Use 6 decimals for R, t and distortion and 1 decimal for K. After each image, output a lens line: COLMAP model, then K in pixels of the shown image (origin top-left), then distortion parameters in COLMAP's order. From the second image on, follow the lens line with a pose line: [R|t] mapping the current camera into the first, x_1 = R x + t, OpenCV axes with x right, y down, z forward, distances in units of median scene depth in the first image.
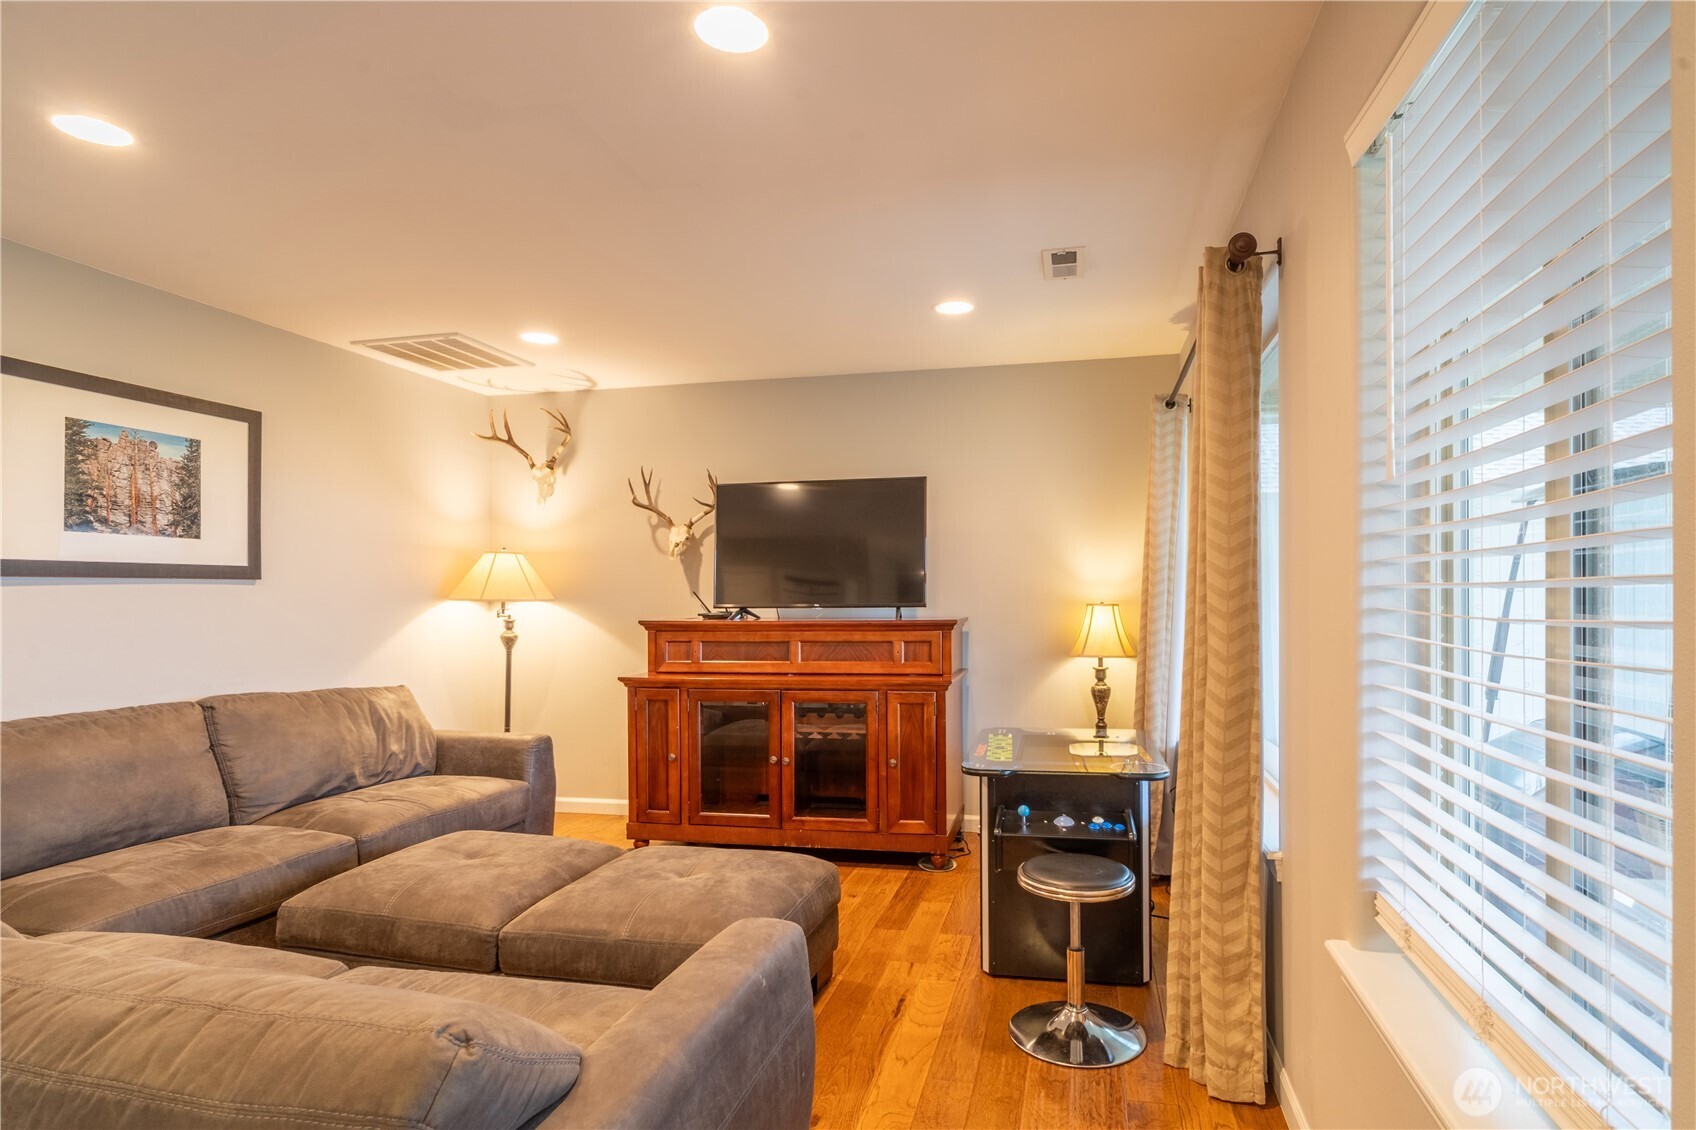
lens RADIAL K [[909.3, 0, 860.1], [0, 909.3, 593.1], [0, 0, 1]] dist [-0.001047, 0.000937]
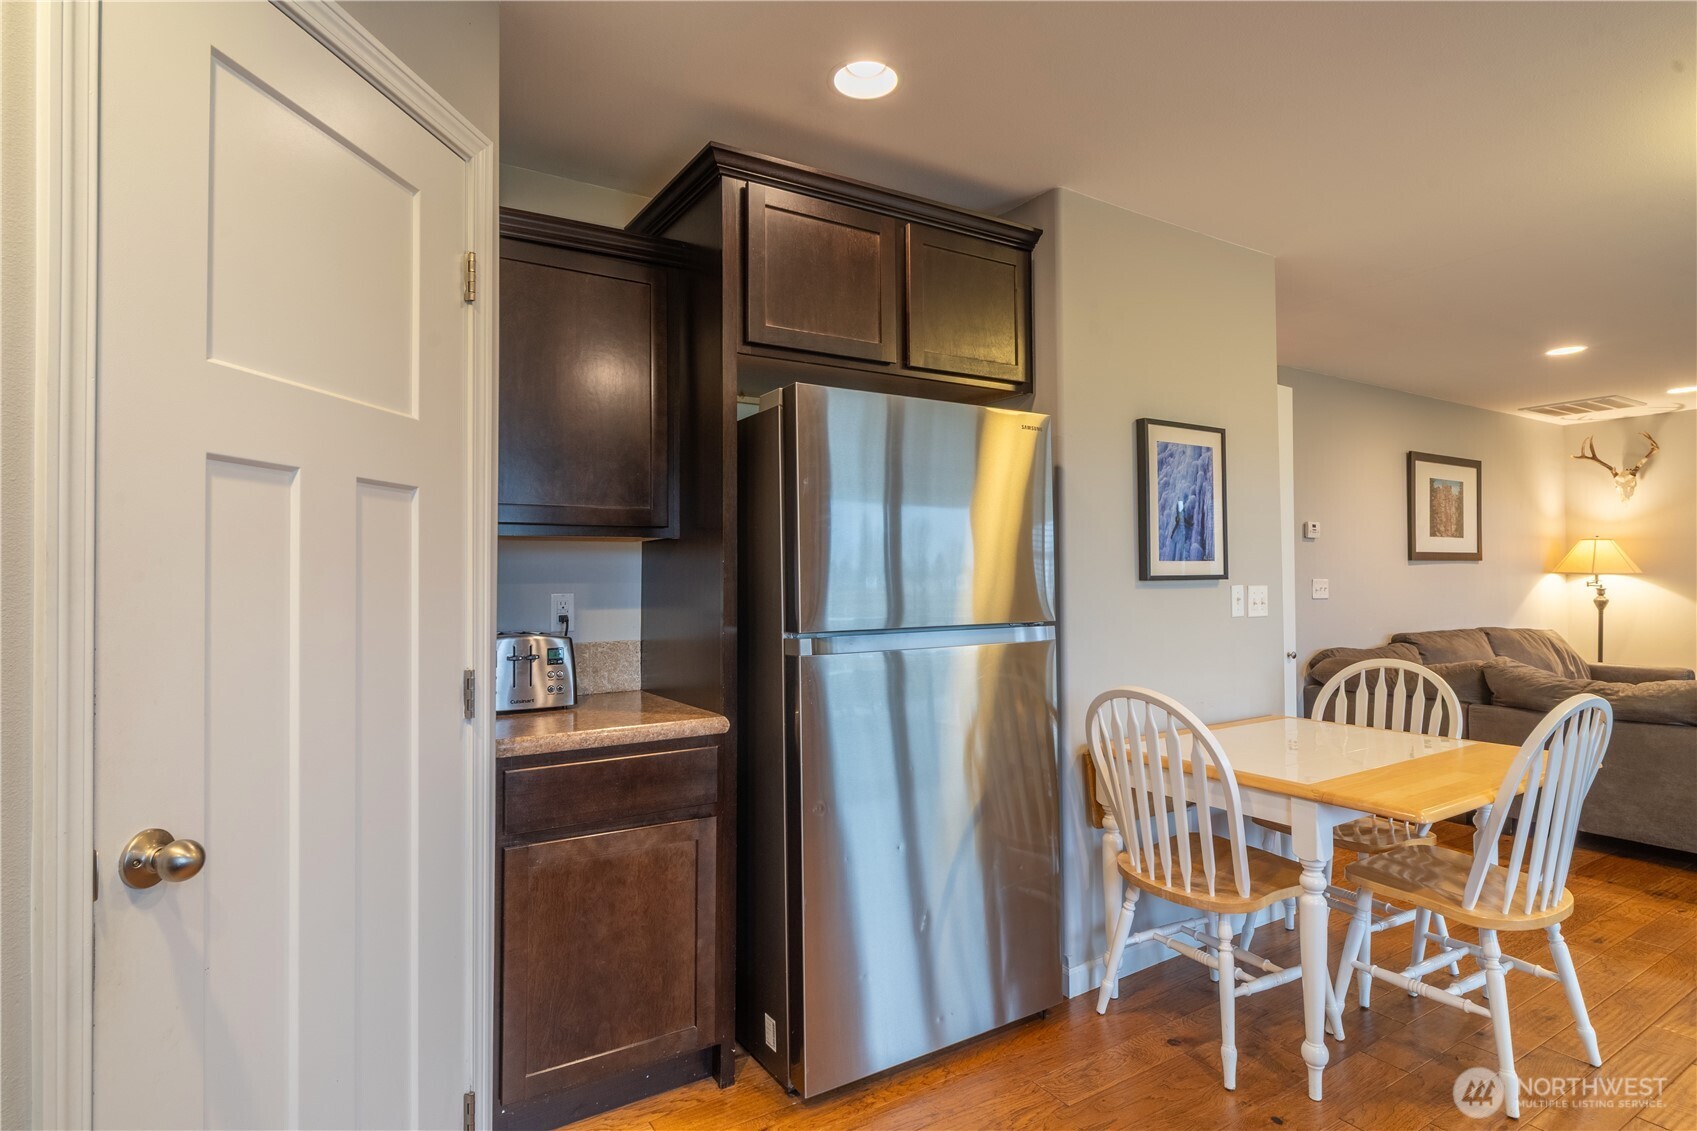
lens RADIAL K [[909.9, 0, 851.4], [0, 909.9, 573.6], [0, 0, 1]] dist [-0.001047, 0.000937]
pose [[0.735147, -0.009078, -0.677847, -0.319991], [0.005221, 0.999956, -0.007730, 0.013439], [0.677887, 0.002144, 0.735163, -0.867969]]
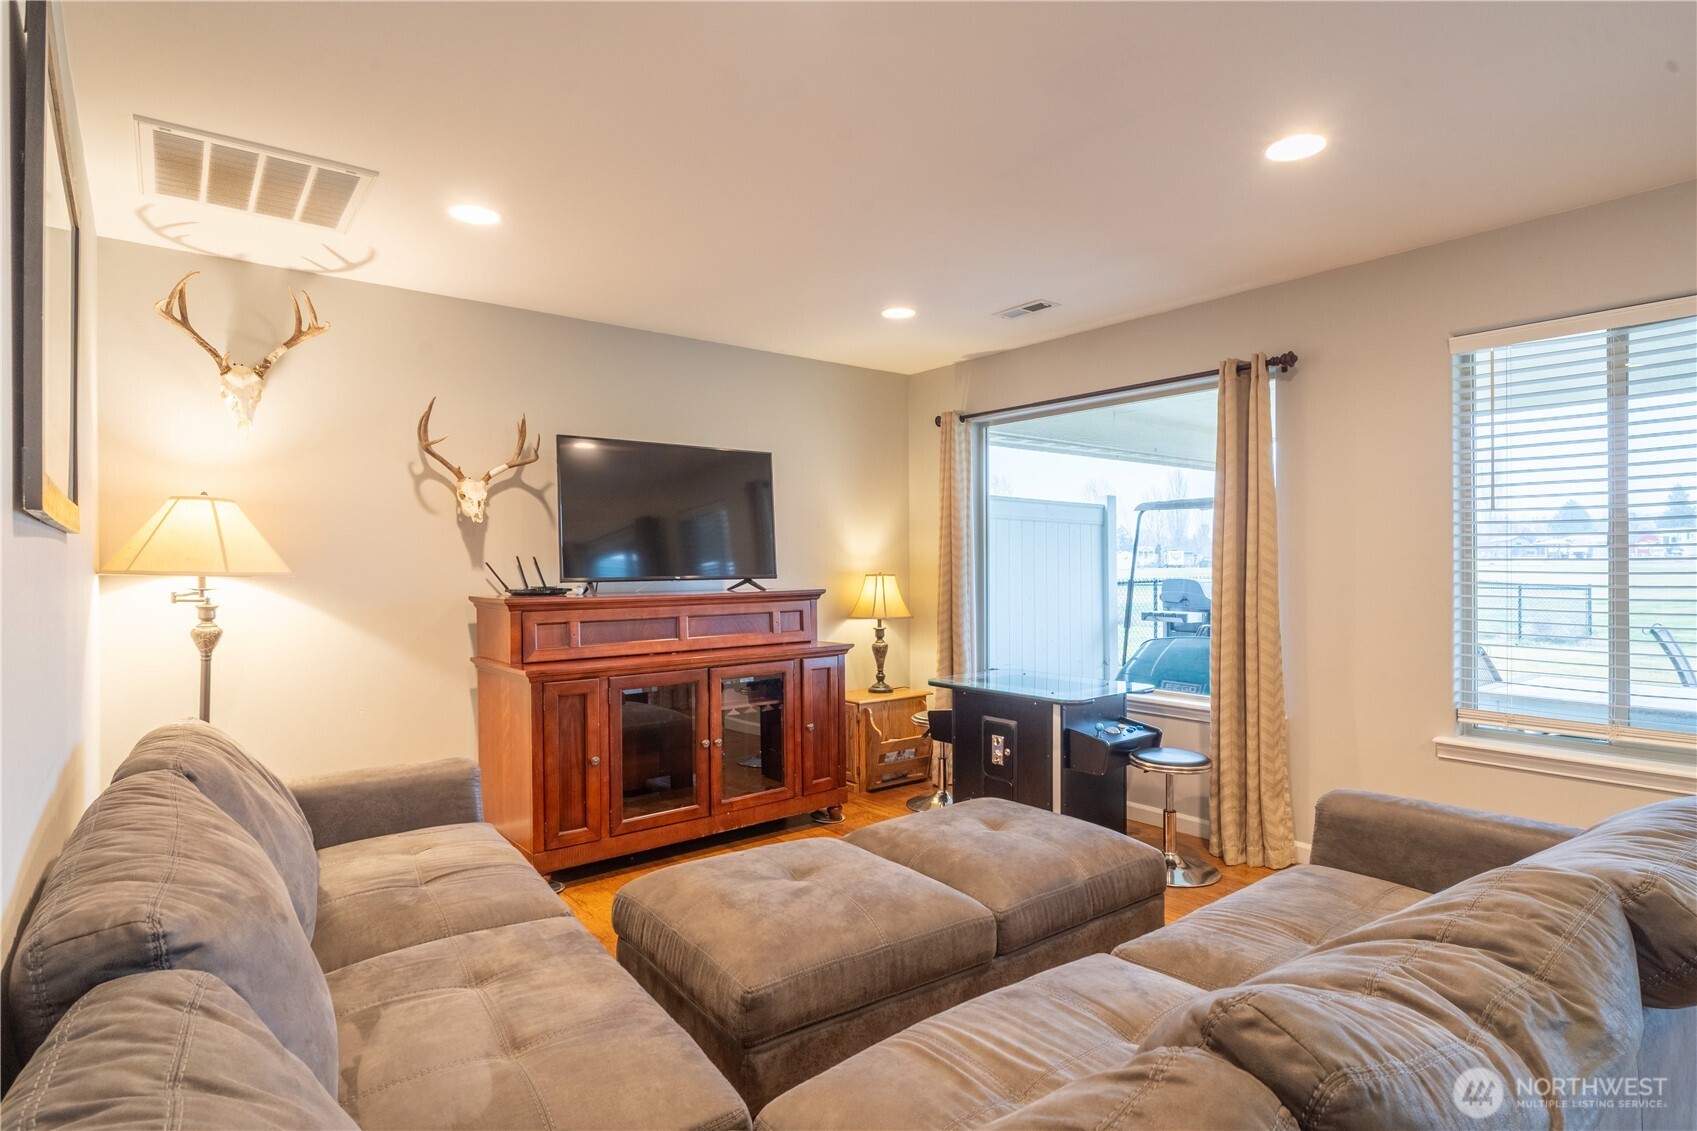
lens RADIAL K [[909.9, 0, 847.7], [0, 909.9, 565.7], [0, 0, 1]] dist [-0.001047, 0.000937]
pose [[0.617511, 0.003164, 0.786556, -0.680368], [0.002748, 0.999977, -0.006180, 0.007264], [-0.786557, 0.005978, 0.617488, 0.286478]]
